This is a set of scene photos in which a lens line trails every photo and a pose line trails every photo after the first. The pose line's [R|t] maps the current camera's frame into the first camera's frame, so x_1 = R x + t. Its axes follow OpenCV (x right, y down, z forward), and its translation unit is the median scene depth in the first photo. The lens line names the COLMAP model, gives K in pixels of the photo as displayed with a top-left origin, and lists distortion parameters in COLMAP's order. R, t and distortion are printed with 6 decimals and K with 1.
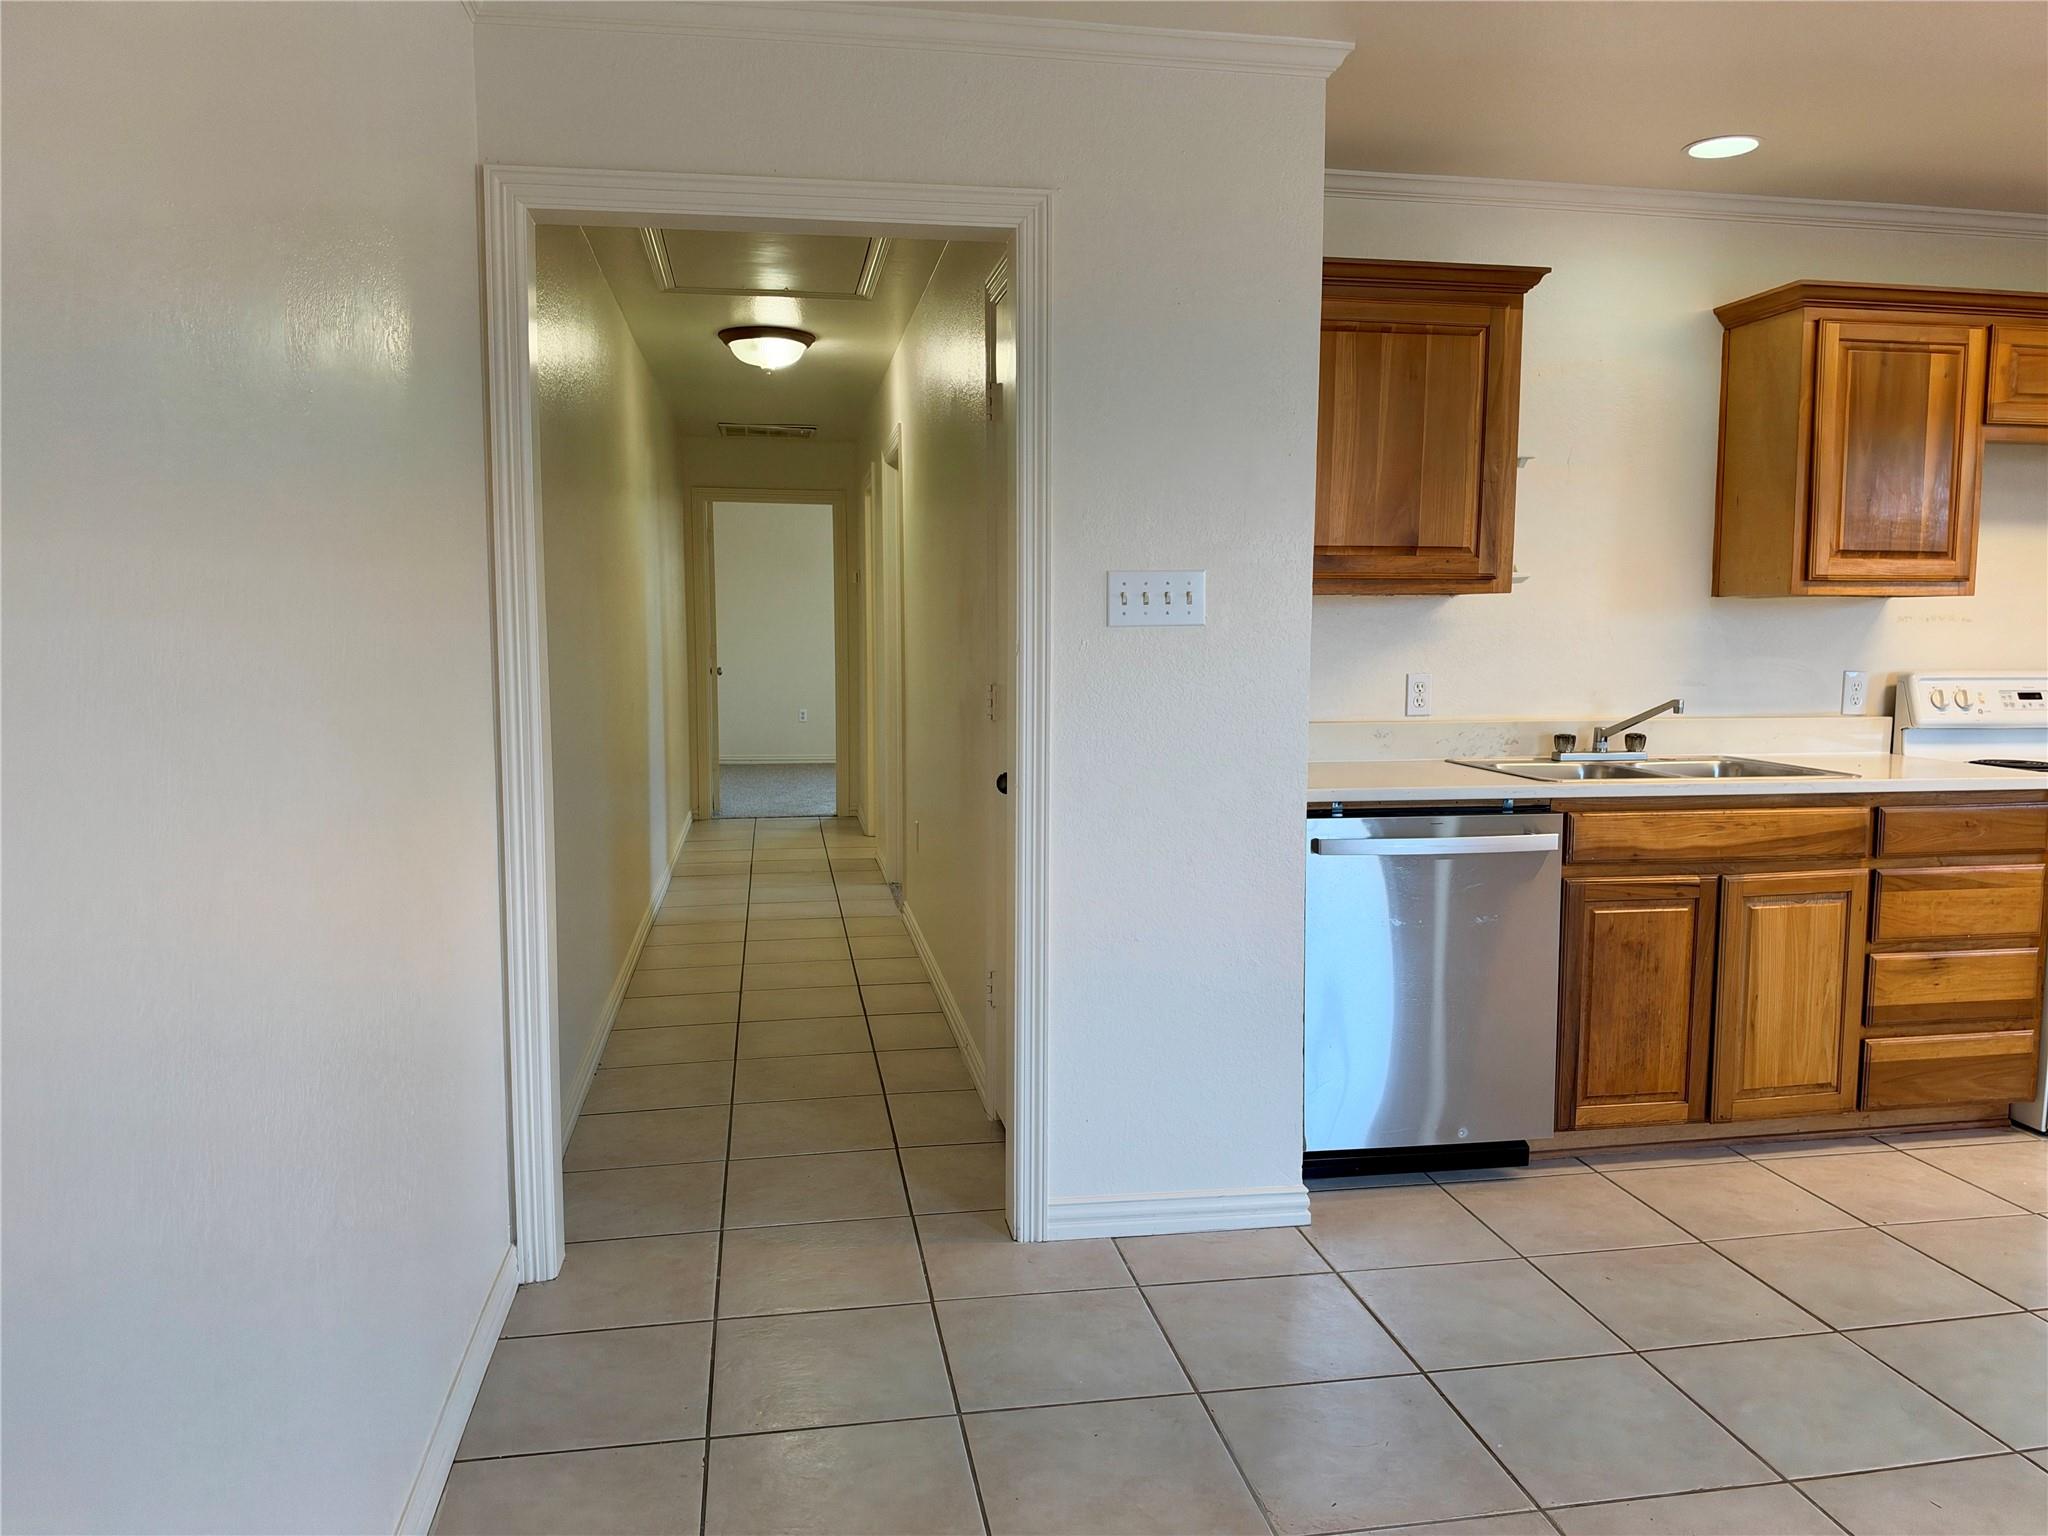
lens RADIAL K [[1461.2, 0, 1071.8], [0, 1461.2, 758.3], [0, 0, 1]] dist [0.118180, -0.165270]
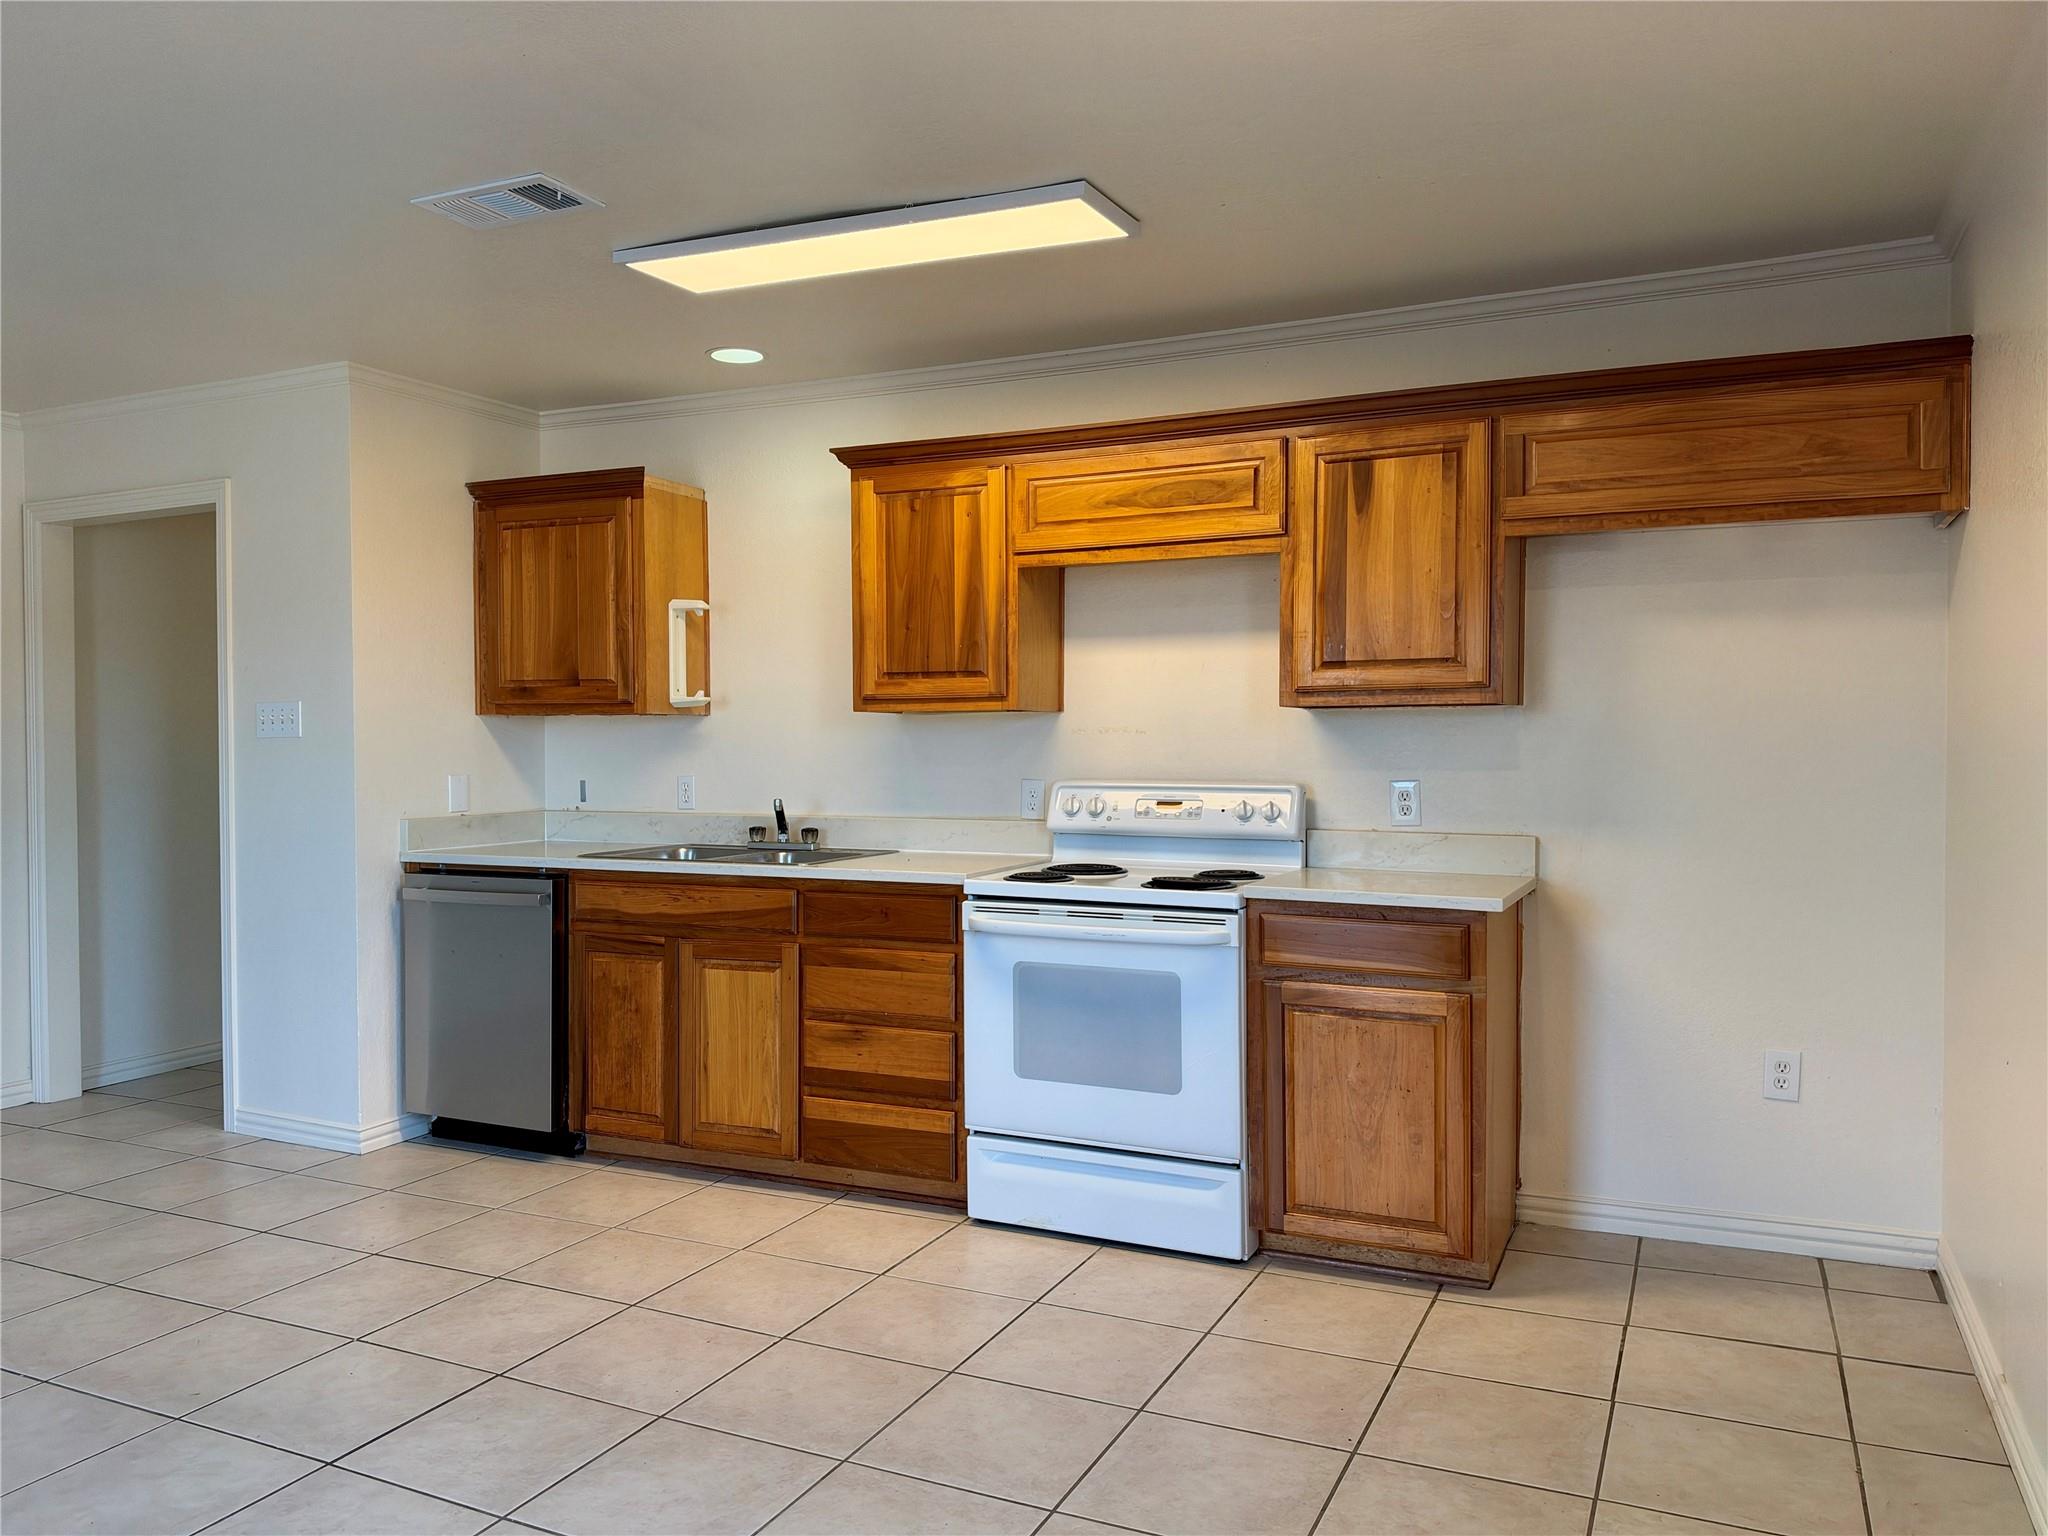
lens RADIAL K [[1461.2, 0, 1071.8], [0, 1461.2, 758.3], [0, 0, 1]] dist [0.118180, -0.165270]
pose [[0.812367, 0.000363, -0.583147, 1.369482], [-0.051967, 0.996066, -0.071774, 0.000838], [0.580827, 0.088611, 0.809190, 0.181335]]
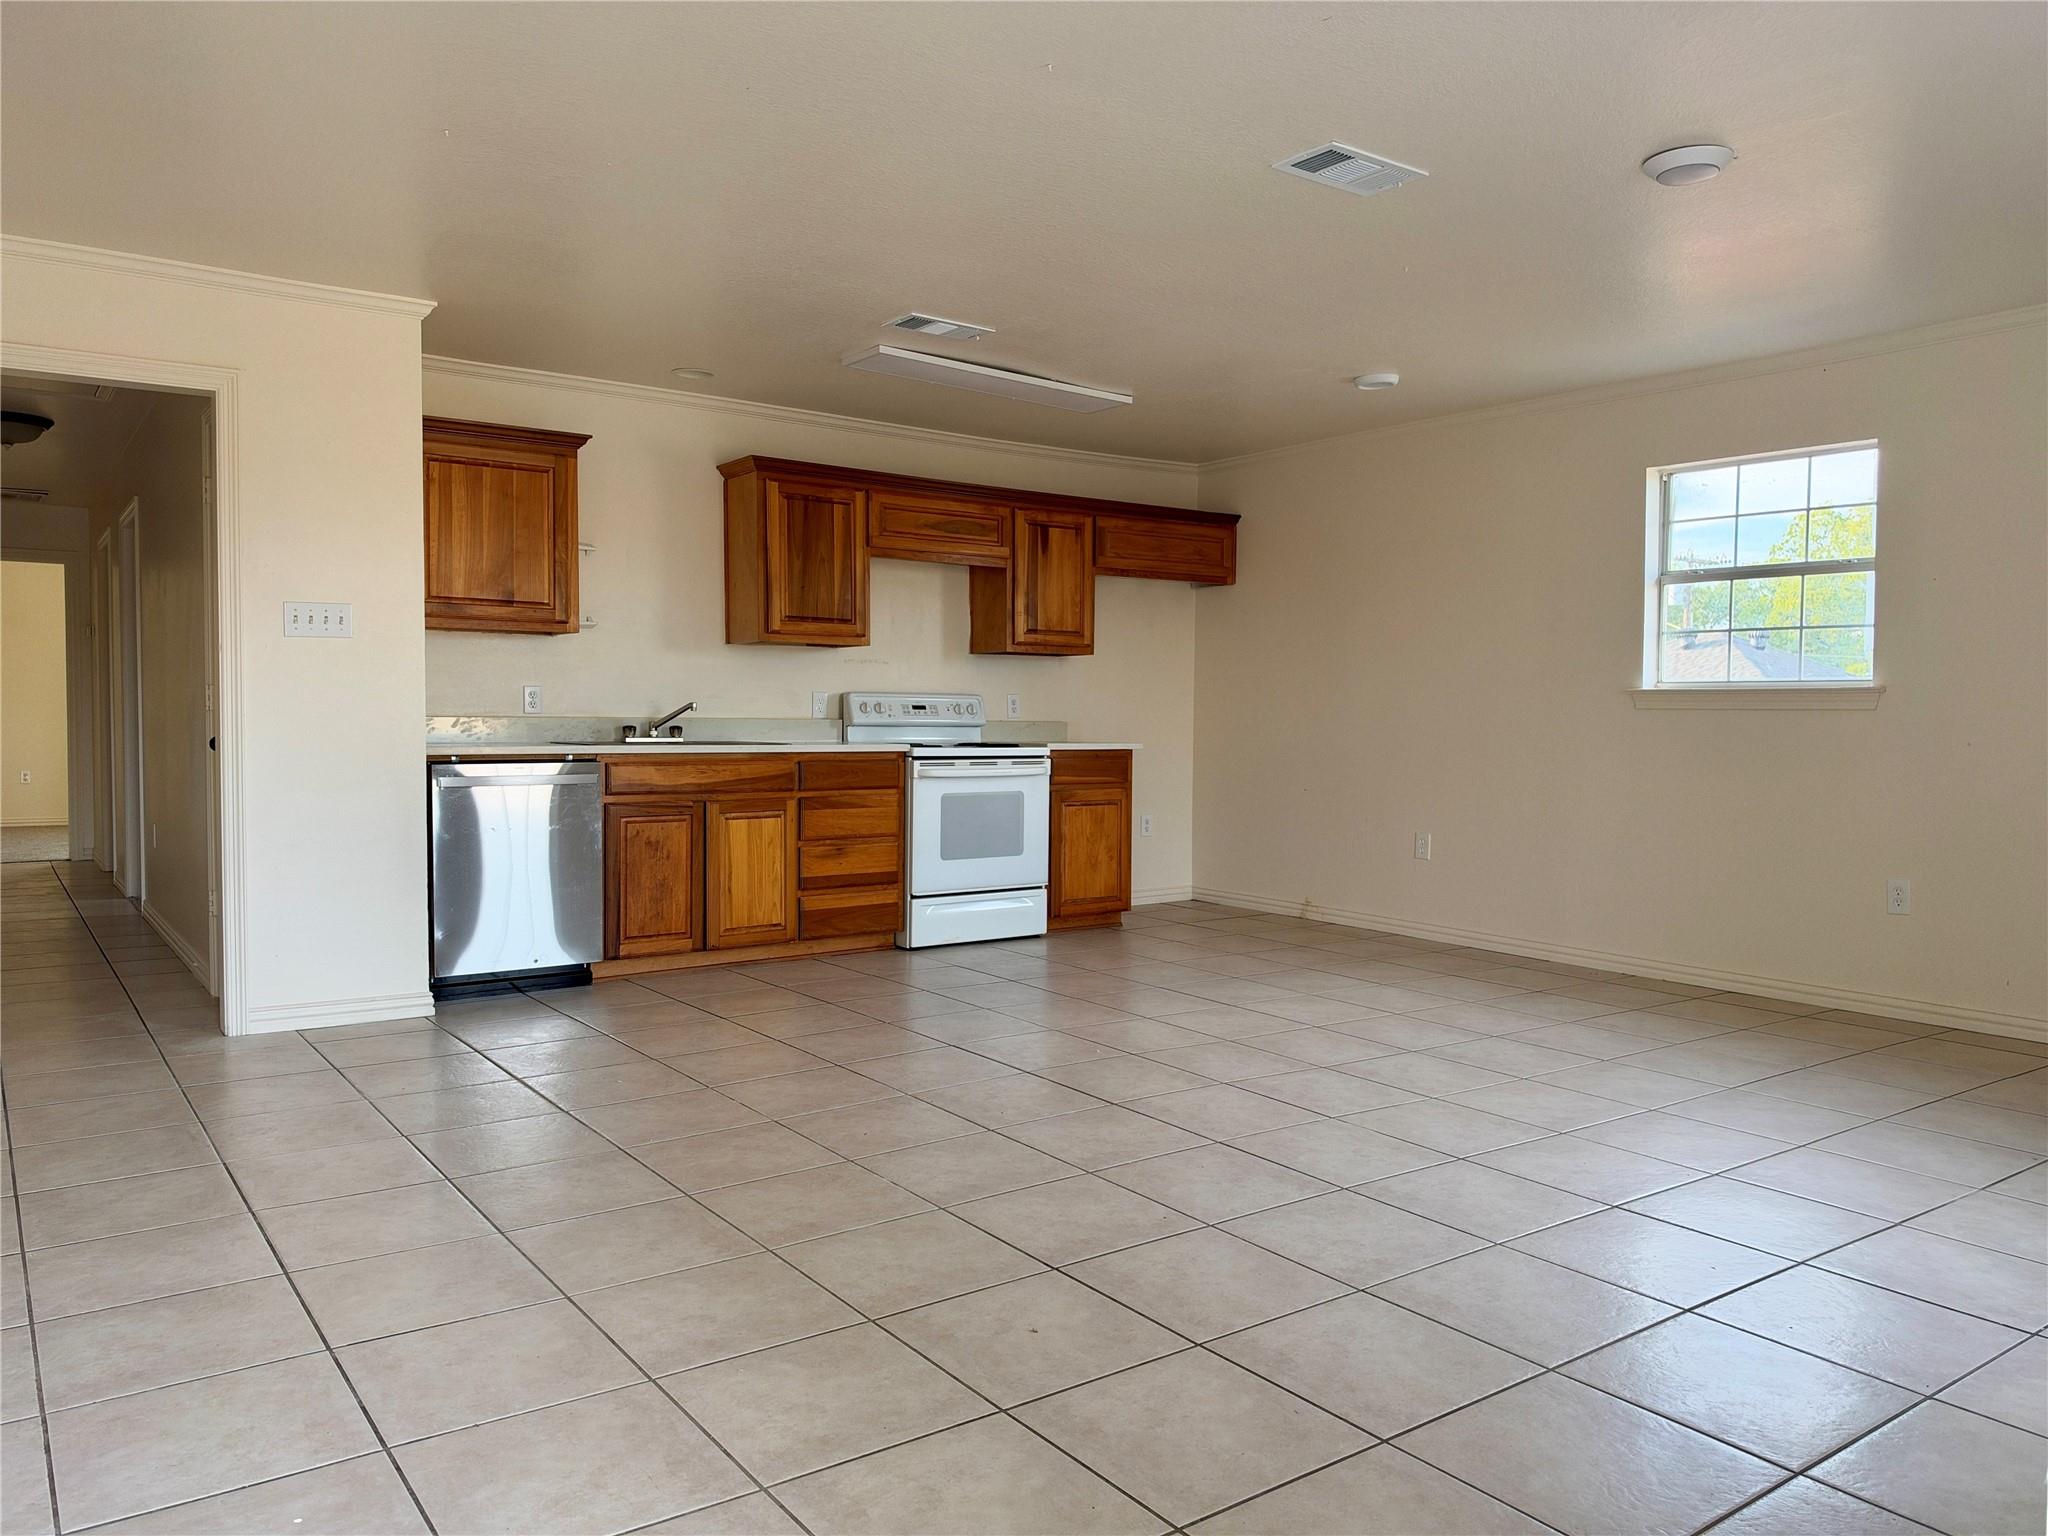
lens RADIAL K [[1461.2, 0, 1071.8], [0, 1461.2, 758.3], [0, 0, 1]] dist [0.118180, -0.165270]
pose [[0.894654, -0.011423, 0.446614, 0.058455], [0.039040, 0.997848, -0.052683, 0.131156], [-0.445051, 0.064569, 0.893174, -0.669620]]
